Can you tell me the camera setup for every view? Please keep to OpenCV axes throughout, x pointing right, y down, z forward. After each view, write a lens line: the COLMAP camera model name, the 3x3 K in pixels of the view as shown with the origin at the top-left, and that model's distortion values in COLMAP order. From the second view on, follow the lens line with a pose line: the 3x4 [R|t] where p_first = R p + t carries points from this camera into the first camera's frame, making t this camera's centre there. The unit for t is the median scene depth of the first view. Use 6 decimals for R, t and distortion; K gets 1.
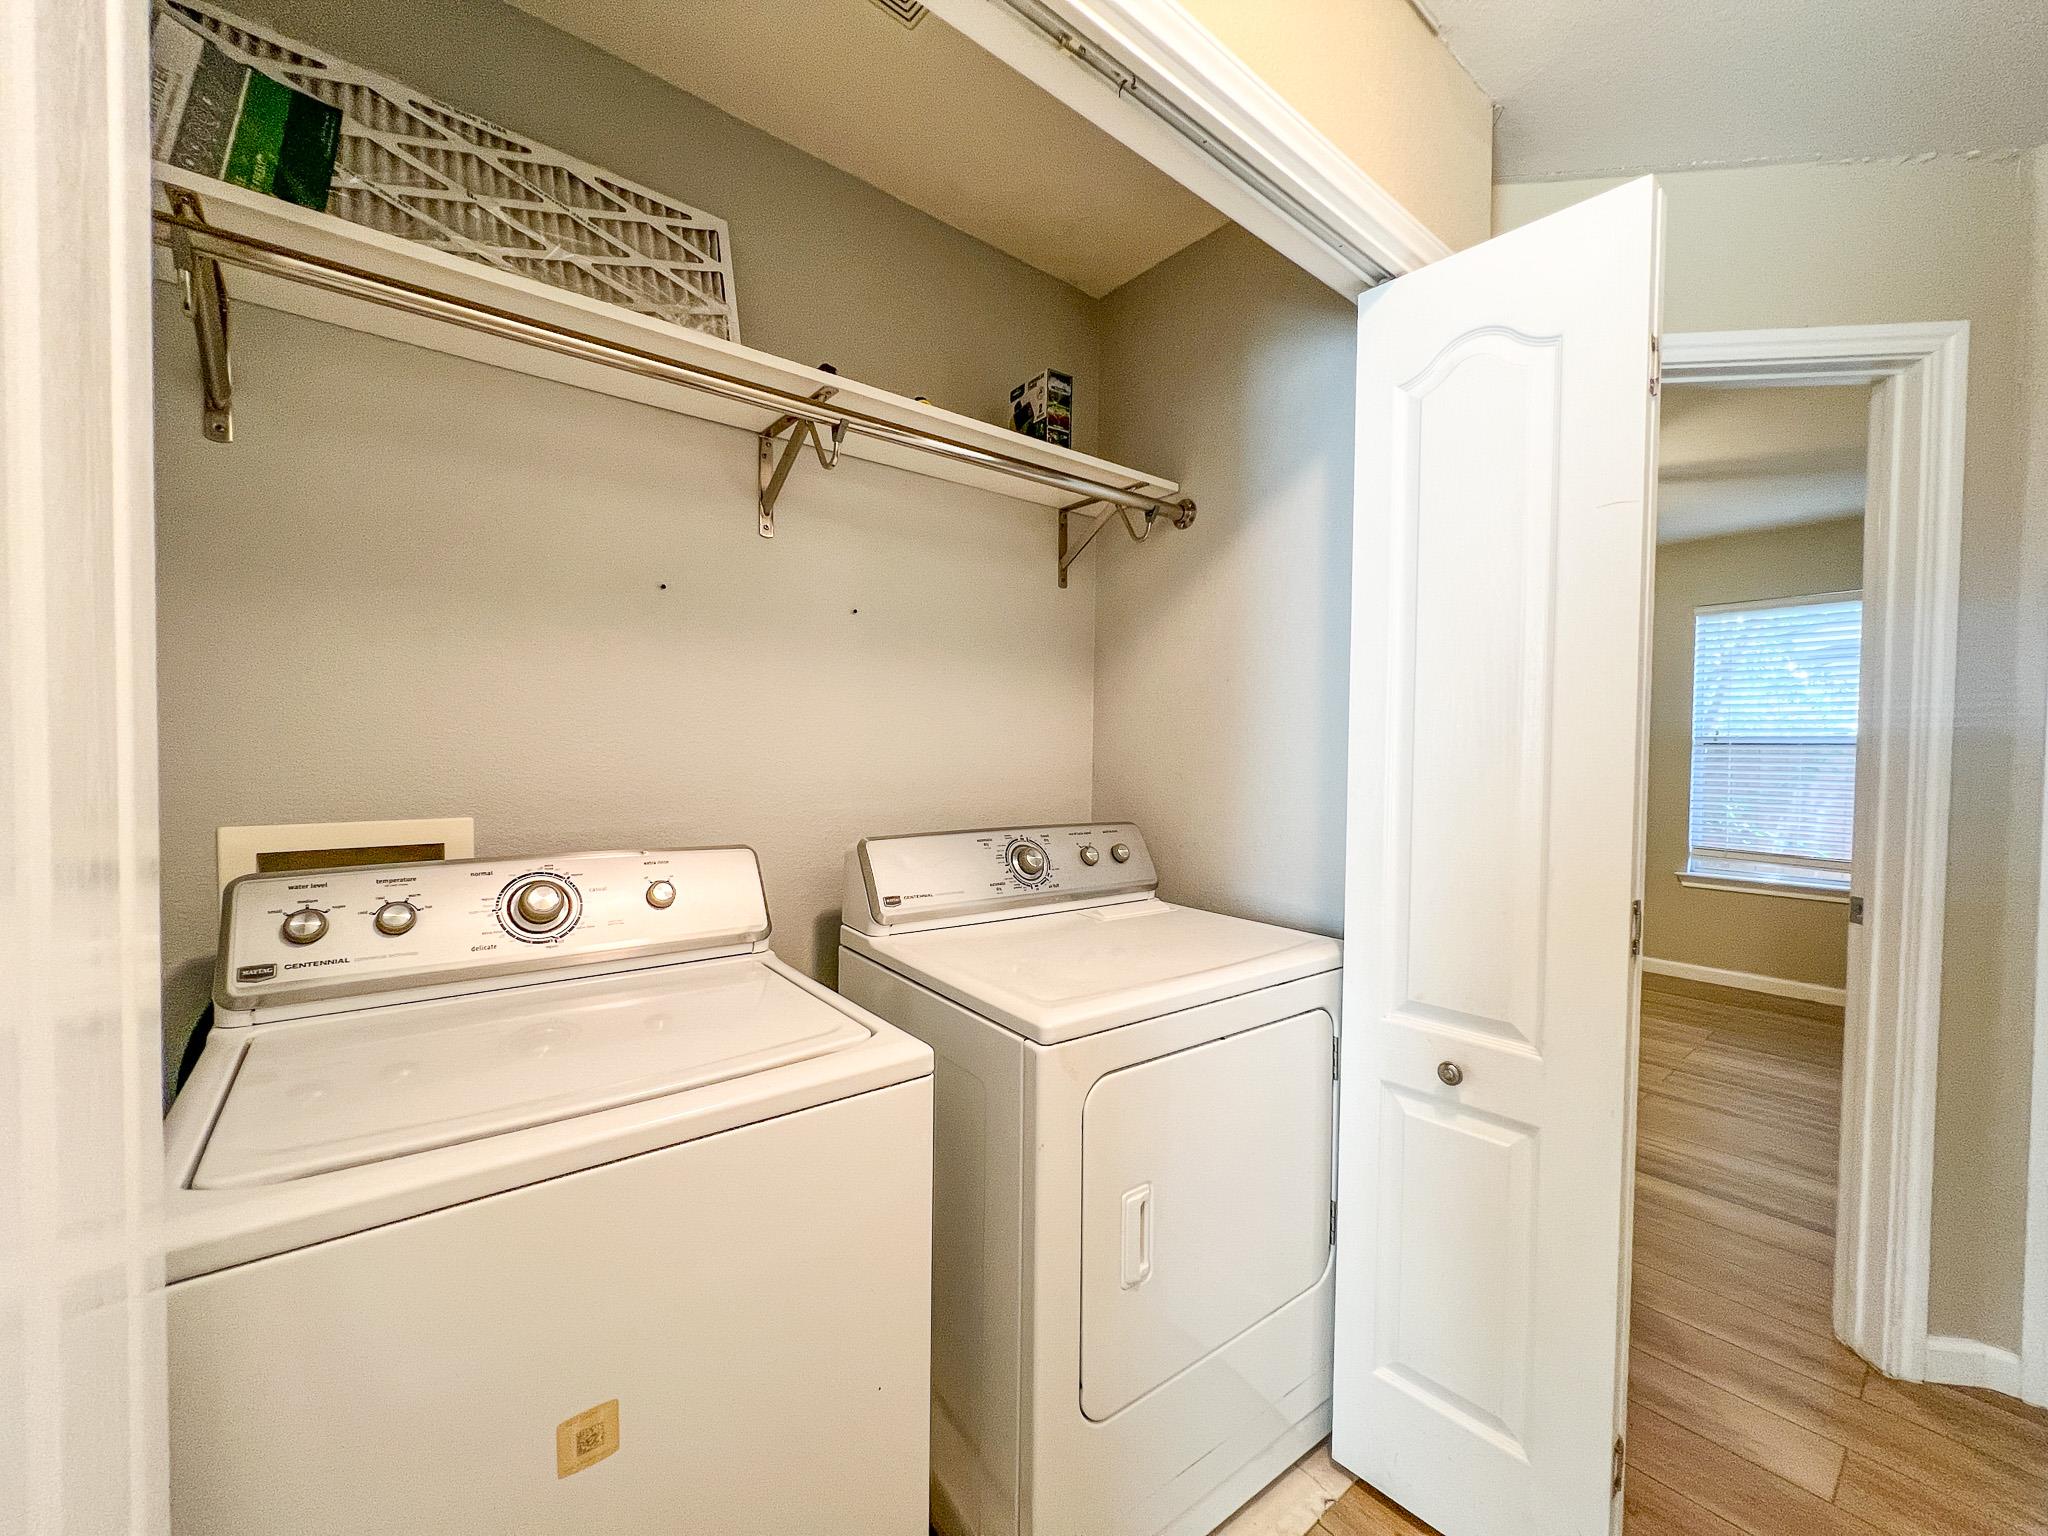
lens RADIAL K [[819.0, 0, 1027.3], [0, 819.0, 769.0], [0, 0, 1]] dist [-0.001845, -0.001077]
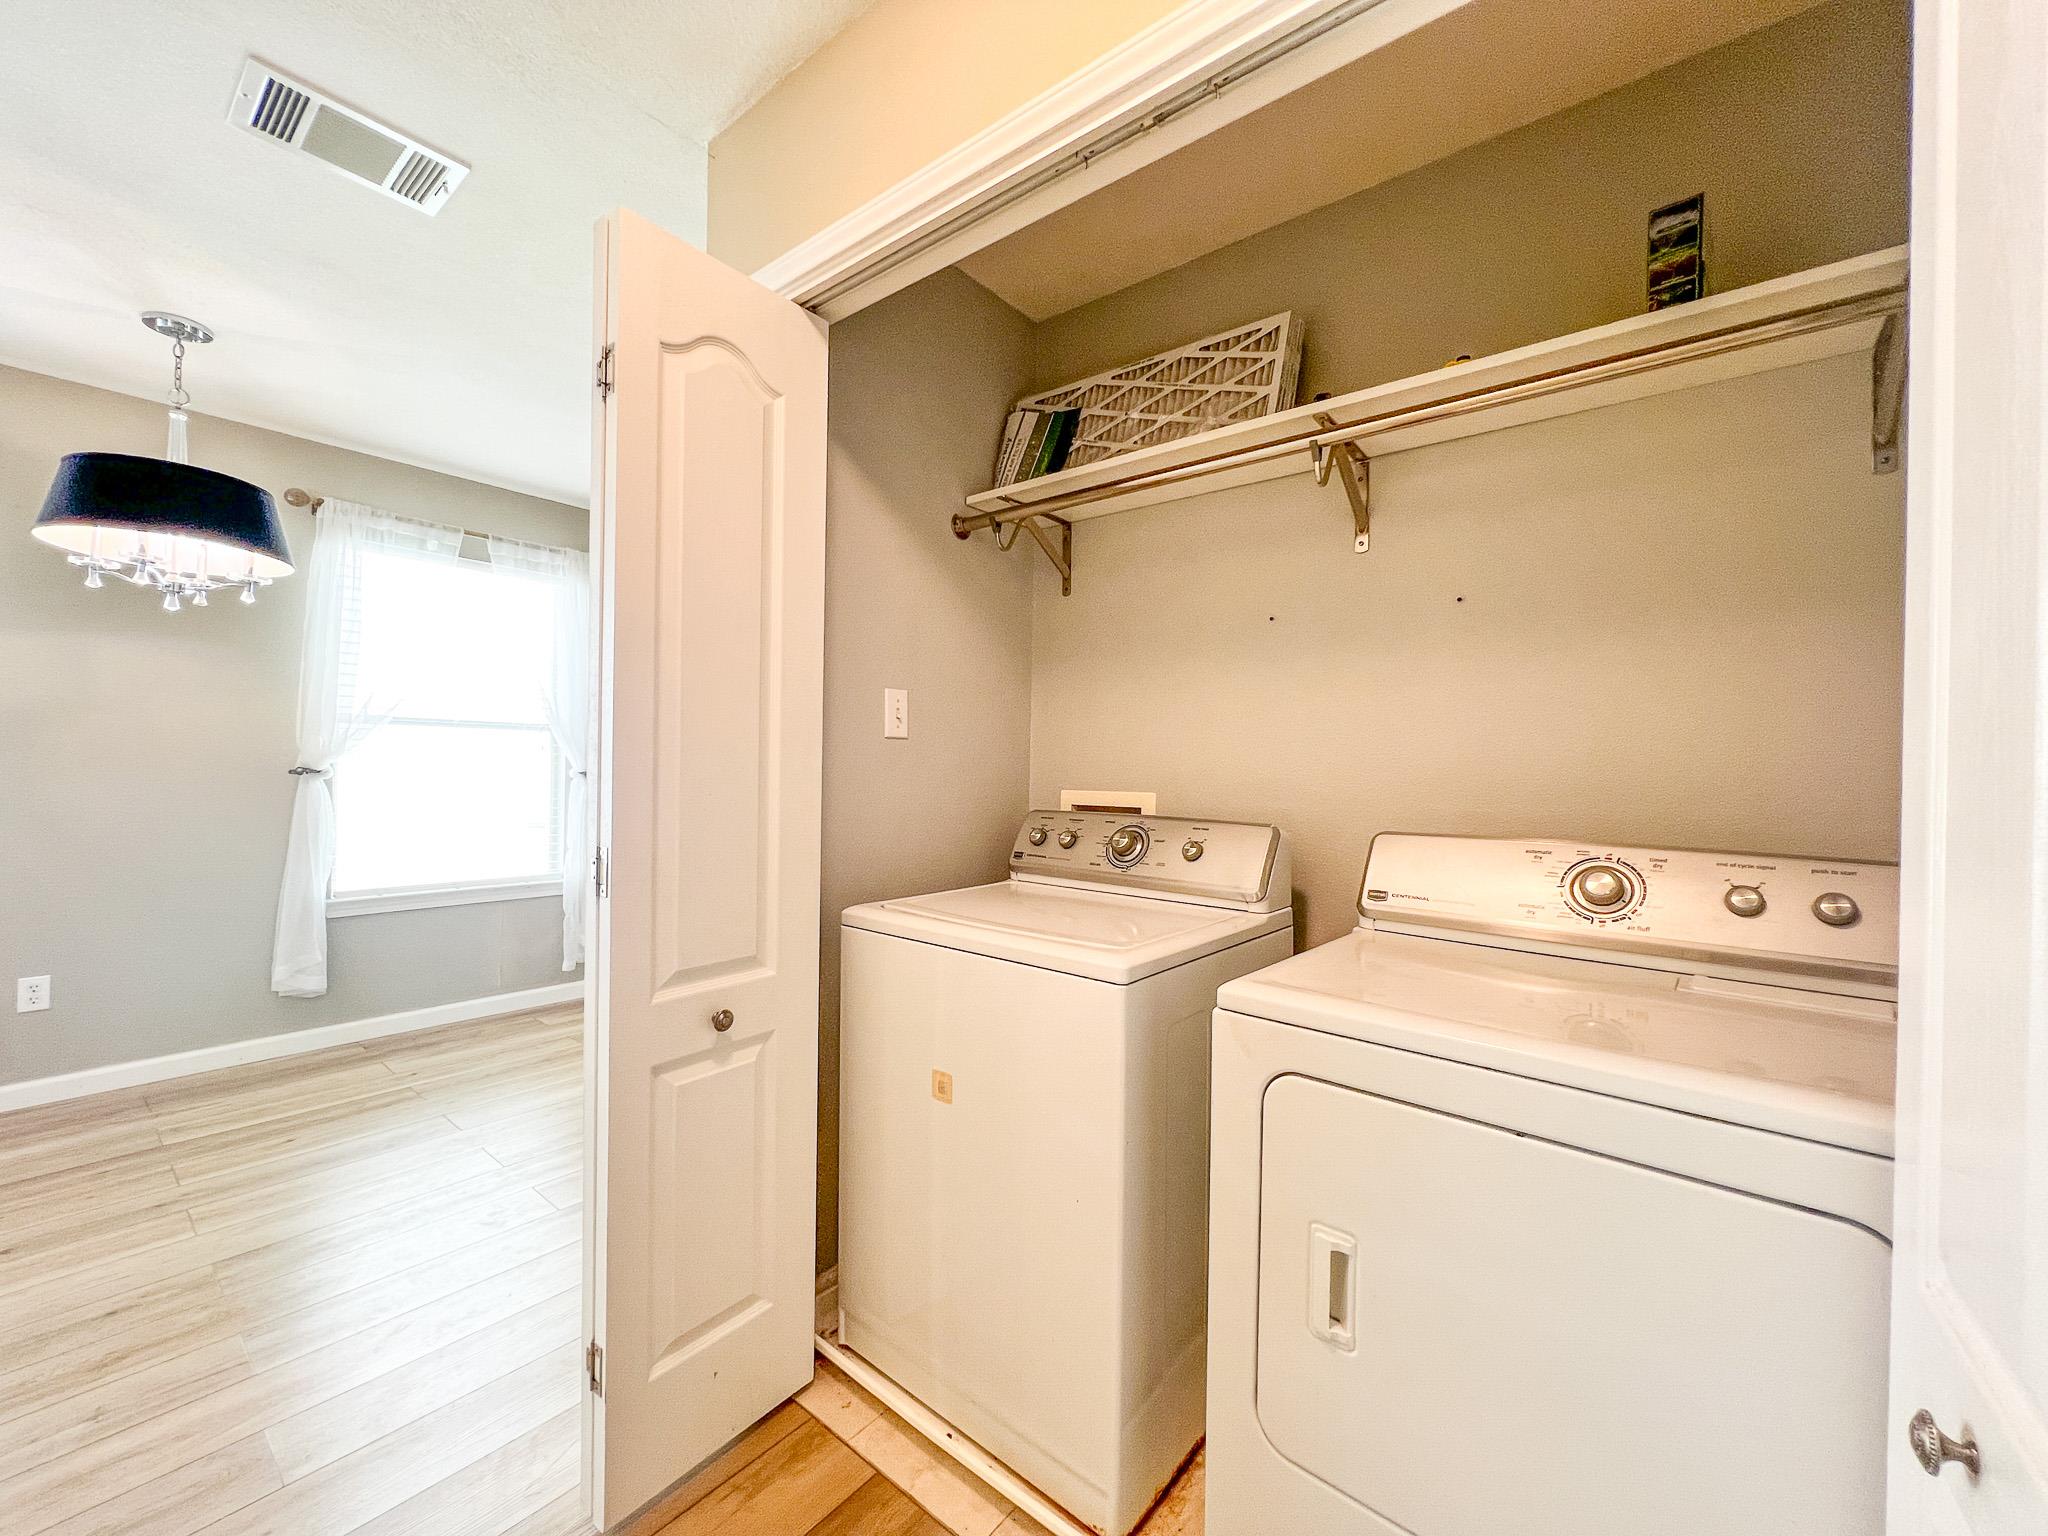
lens RADIAL K [[825.2, 0, 1030.5], [0, 825.2, 769.3], [0, 0, 1]] dist [-0.005385, 0.002061]
pose [[0.206273, -0.003426, -0.978488, 0.843893], [-0.035167, 0.999322, -0.010912, 0.041507], [0.977862, 0.036661, 0.206013, 0.449547]]
